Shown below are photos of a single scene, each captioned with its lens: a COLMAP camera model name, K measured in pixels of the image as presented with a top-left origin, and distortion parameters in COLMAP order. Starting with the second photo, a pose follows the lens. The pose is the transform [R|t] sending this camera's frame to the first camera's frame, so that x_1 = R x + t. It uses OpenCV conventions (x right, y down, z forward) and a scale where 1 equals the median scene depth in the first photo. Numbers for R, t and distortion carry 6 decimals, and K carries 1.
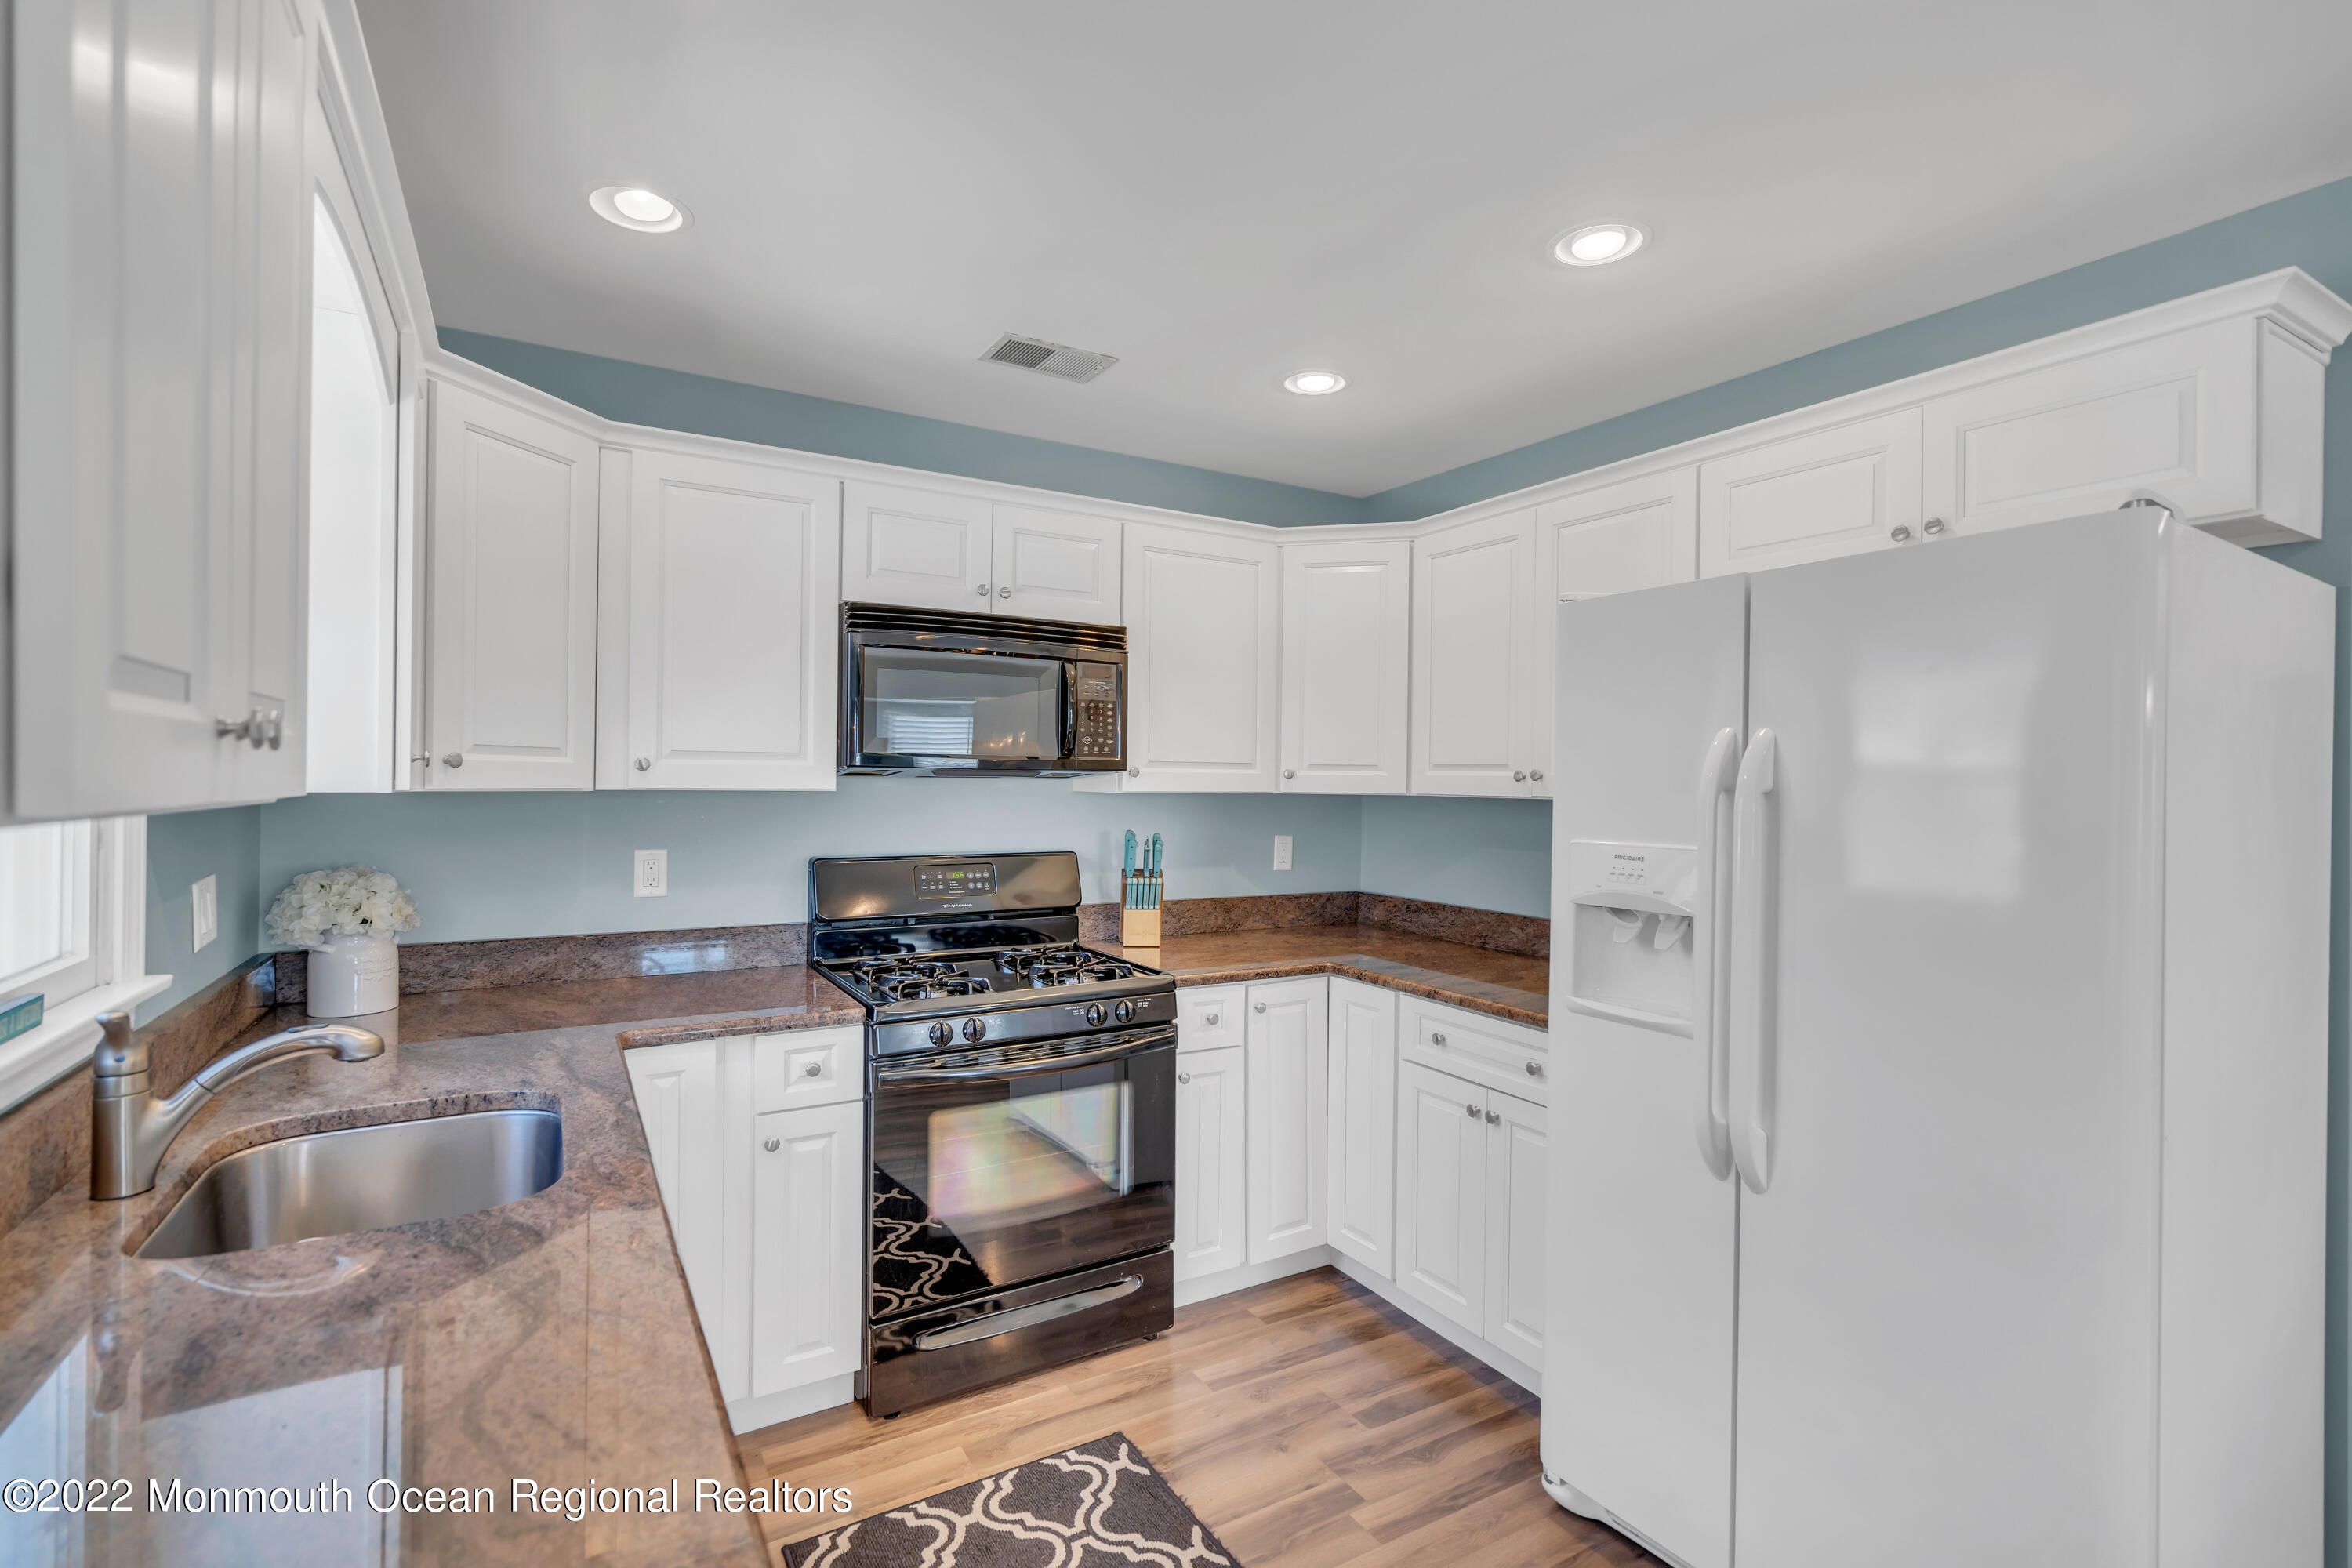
lens RADIAL K [[1074.9, 0, 1192.2], [0, 1074.9, 774.7], [0, 0, 1]] dist [-0.002642, 0.000353]
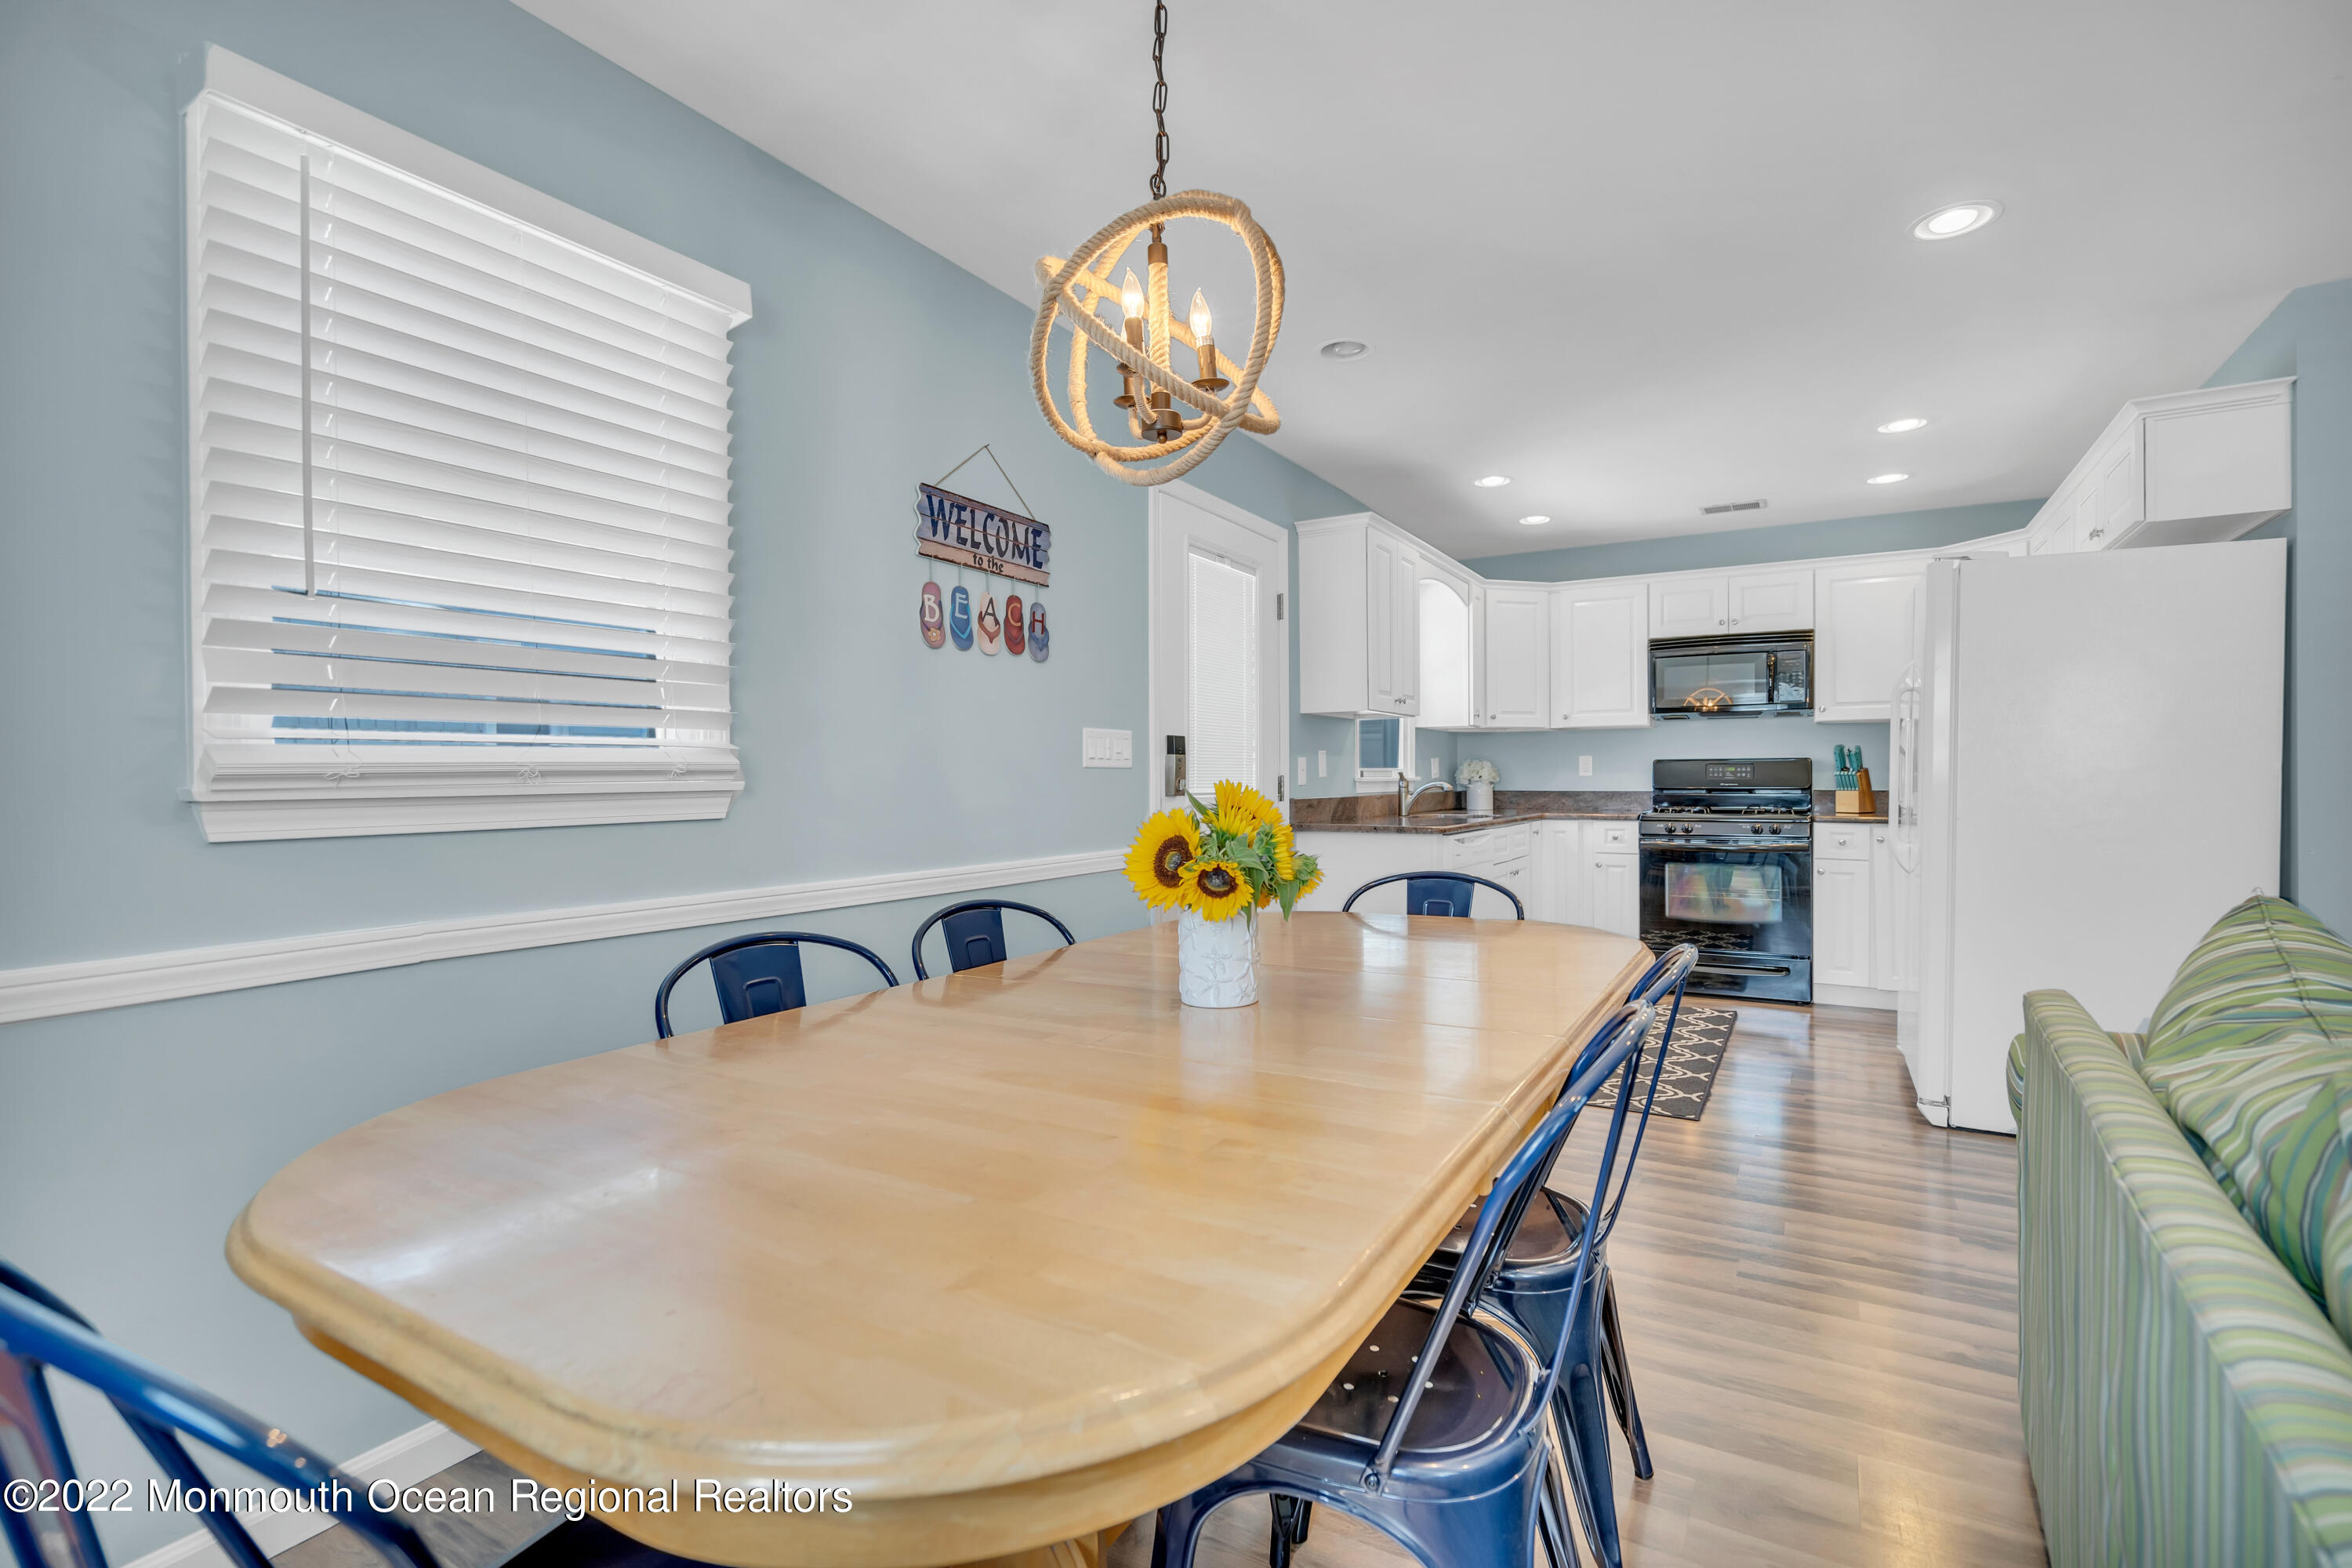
lens RADIAL K [[1074.9, 0, 1192.2], [0, 1074.9, 774.7], [0, 0, 1]] dist [-0.002642, 0.000353]
pose [[0.473129, -0.013767, -0.880886, 1.166673], [0.012384, 0.999883, -0.008976, 0.124608], [0.880906, -0.006662, 0.473244, -0.866794]]
